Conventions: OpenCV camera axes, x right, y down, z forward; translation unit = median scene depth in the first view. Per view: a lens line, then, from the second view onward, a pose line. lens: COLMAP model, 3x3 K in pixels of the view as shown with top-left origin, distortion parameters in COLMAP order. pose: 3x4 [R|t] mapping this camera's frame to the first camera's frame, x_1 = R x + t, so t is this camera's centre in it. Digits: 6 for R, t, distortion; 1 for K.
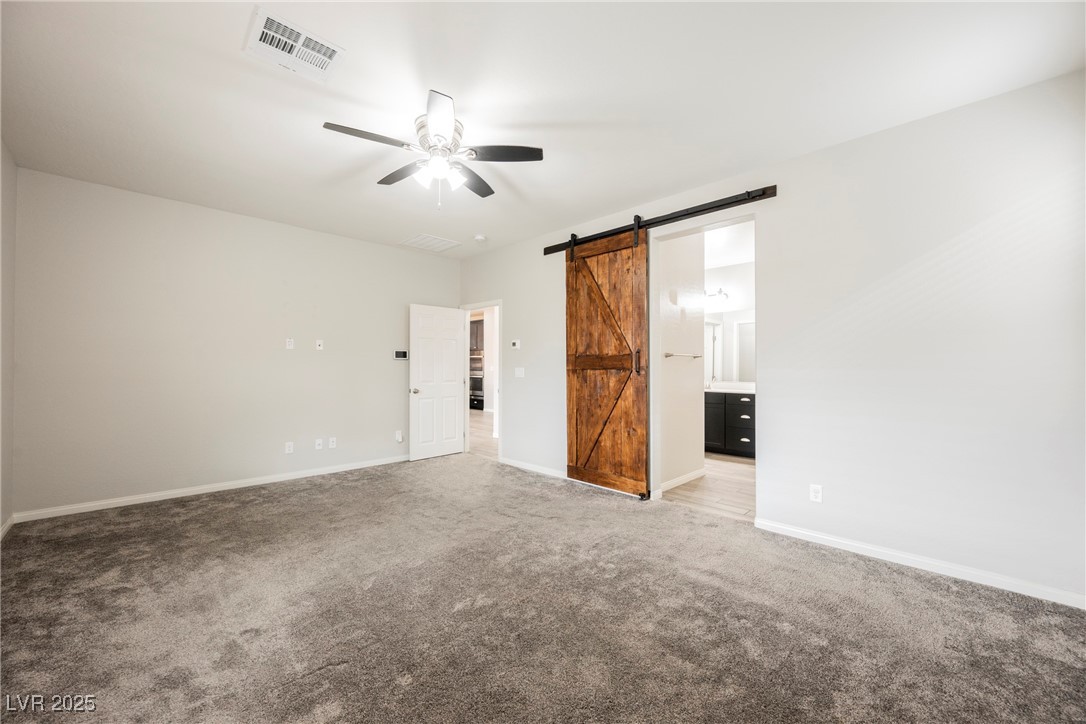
lens RADIAL K [[426.3, 0, 545.5], [0, 426.3, 362.0], [0, 0, 1]] dist [-0.000459, 0.000362]
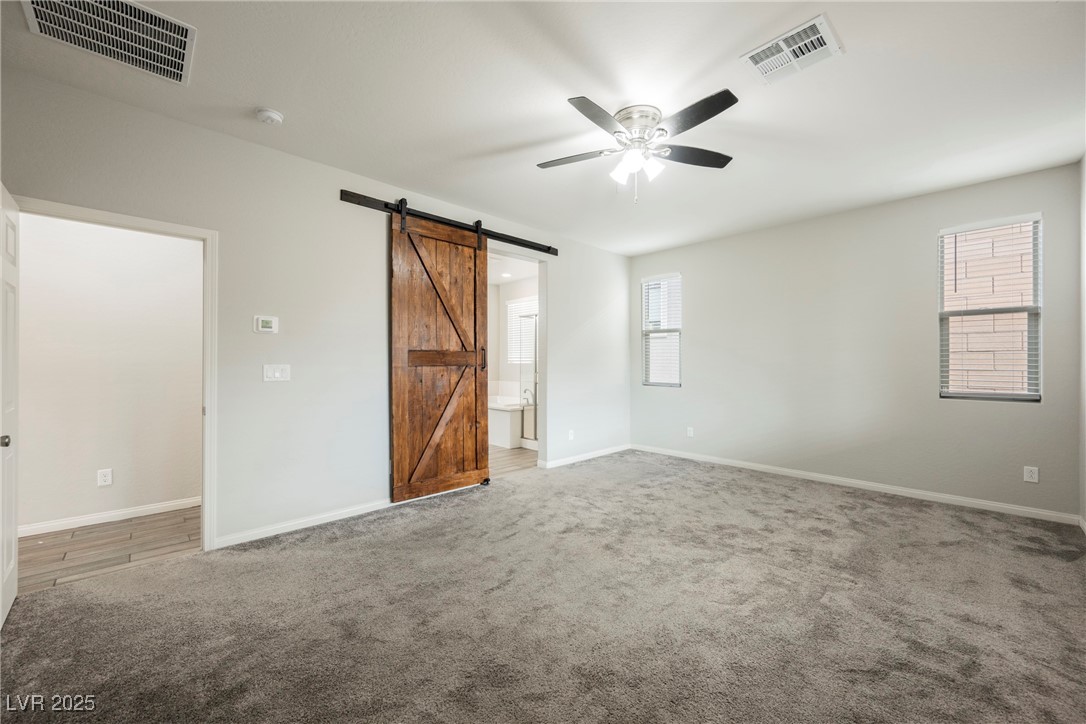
lens RADIAL K [[426.3, 0, 545.5], [0, 426.3, 362.0], [0, 0, 1]] dist [-0.000459, 0.000362]
pose [[0.010716, 0.000606, 0.999942, -0.807409], [-0.011849, 0.999930, -0.000479, 0.006553], [-0.999872, -0.011843, 0.010722, 0.782923]]
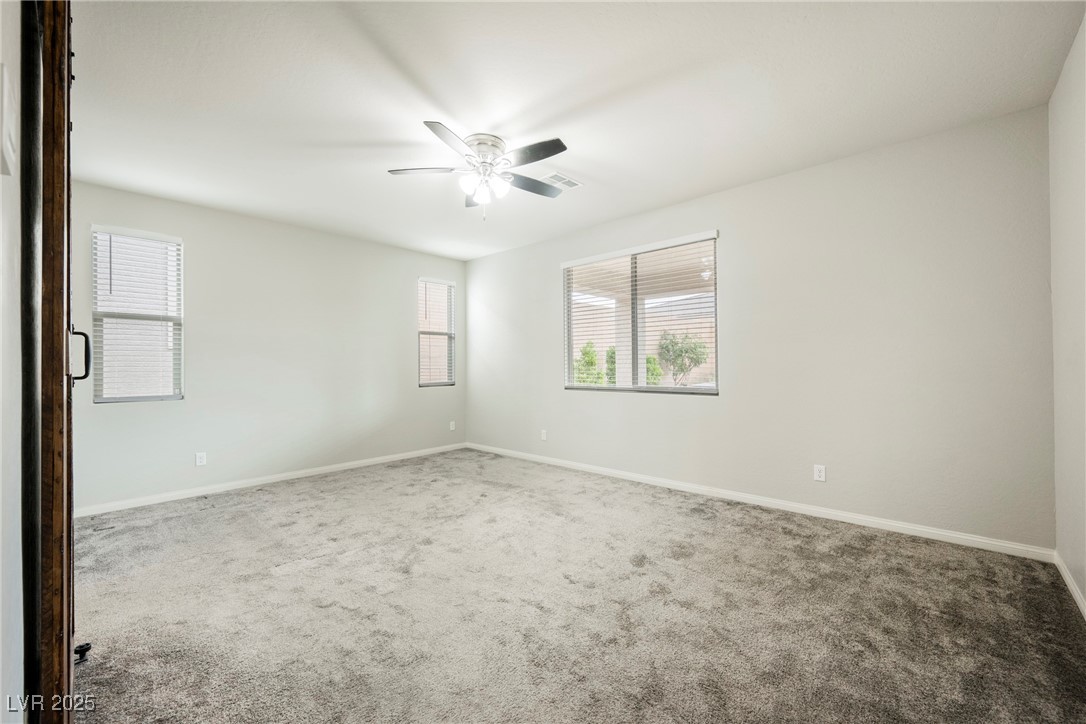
lens RADIAL K [[443.5, 0, 543.0], [0, 443.5, 362.0], [0, 0, 1]] dist [-0.014648, -0.000013]
pose [[-0.998242, 0.004786, -0.059081, -0.216858], [0.005688, 0.999870, -0.015105, 0.014489], [0.059001, -0.015414, -0.998139, 1.399429]]
